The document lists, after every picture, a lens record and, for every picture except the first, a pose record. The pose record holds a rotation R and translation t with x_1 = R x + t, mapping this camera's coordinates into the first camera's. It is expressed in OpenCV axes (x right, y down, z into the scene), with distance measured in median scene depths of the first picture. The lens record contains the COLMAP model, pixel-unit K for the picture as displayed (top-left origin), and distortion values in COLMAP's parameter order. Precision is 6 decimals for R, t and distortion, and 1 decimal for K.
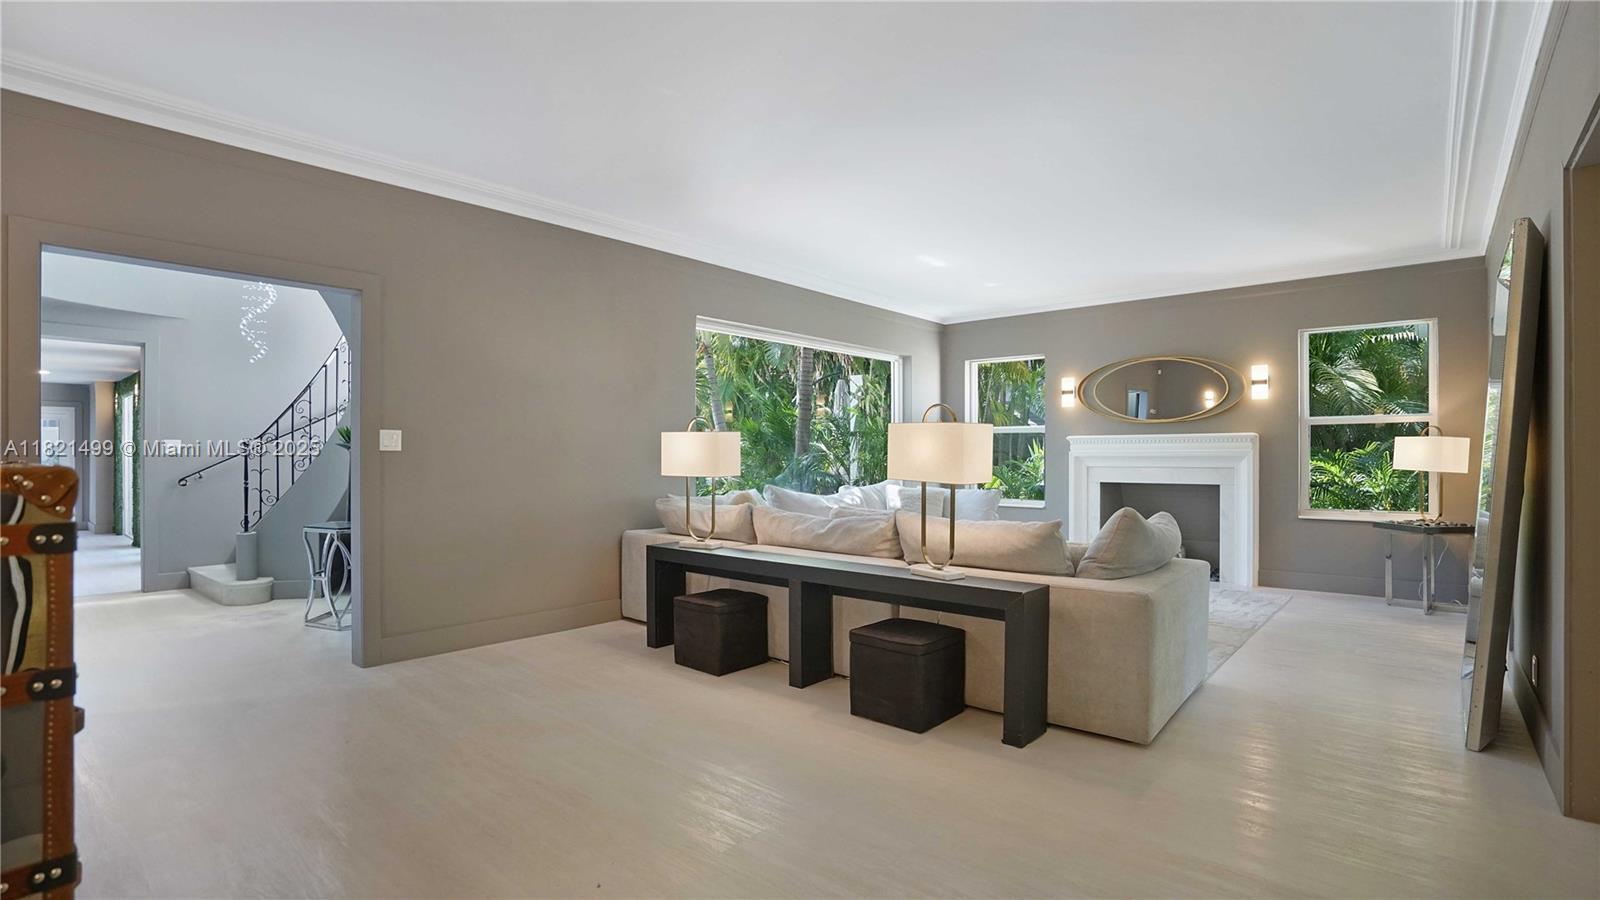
lens RADIAL K [[753.3, 0, 800.2], [0, 753.3, 454.4], [0, 0, 1]] dist [-0.055668, 0.029464]
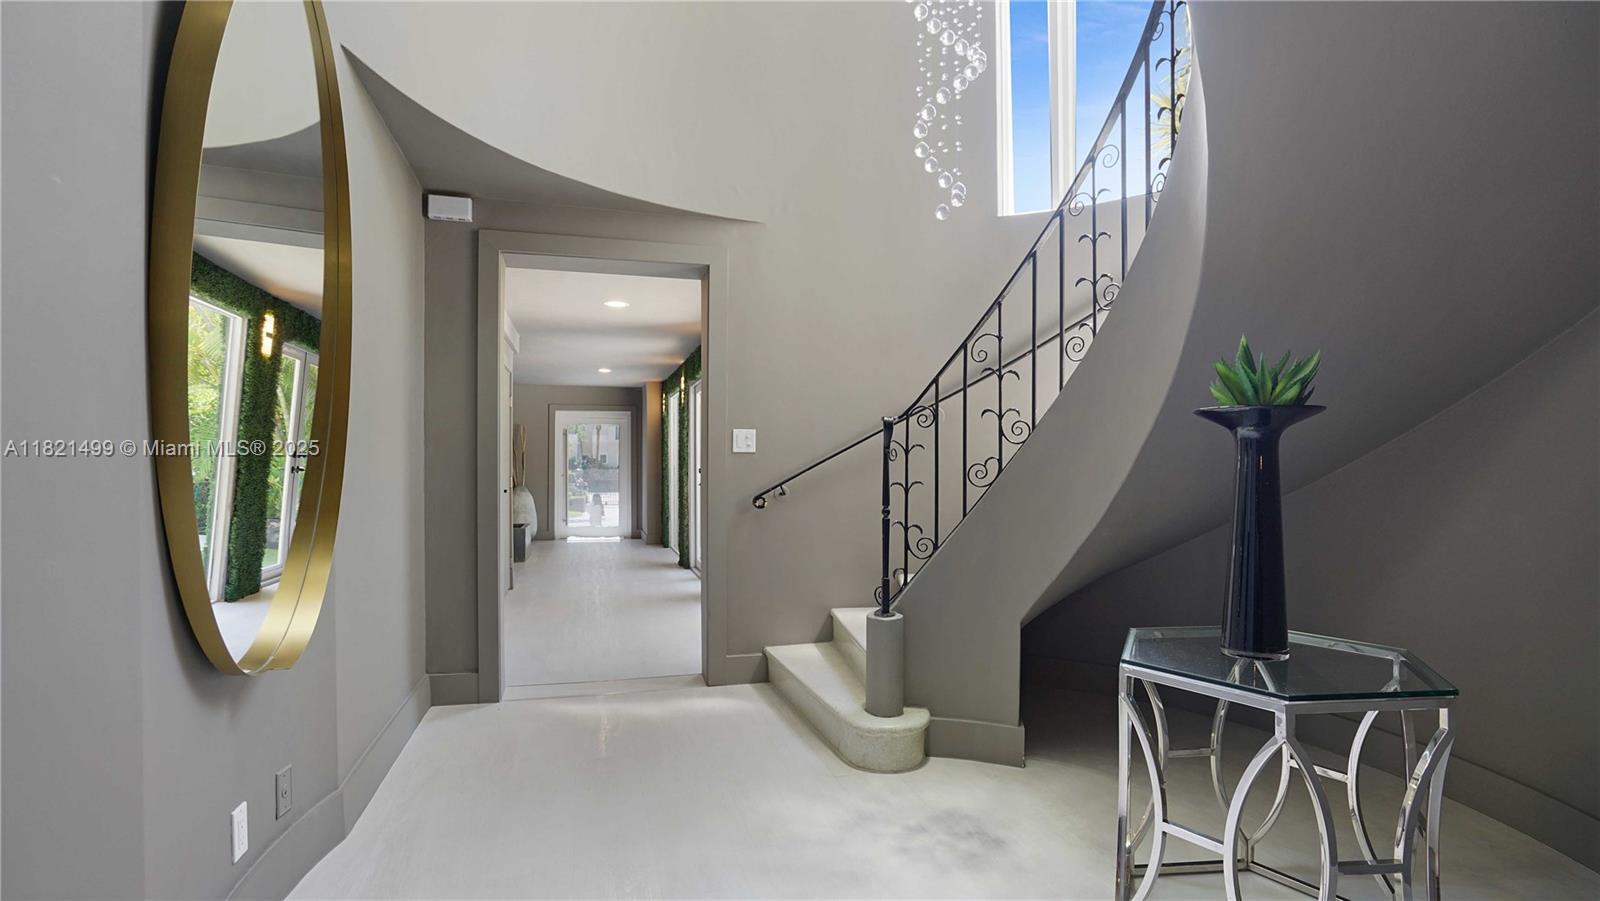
lens RADIAL K [[753.3, 0, 800.2], [0, 753.3, 454.9], [0, 0, 1]] dist [-0.055668, 0.029464]
pose [[0.845113, -0.006855, -0.534544, -0.497872], [0.001320, 0.999941, -0.010736, 0.007303], [0.534586, 0.008368, 0.845073, 0.517707]]
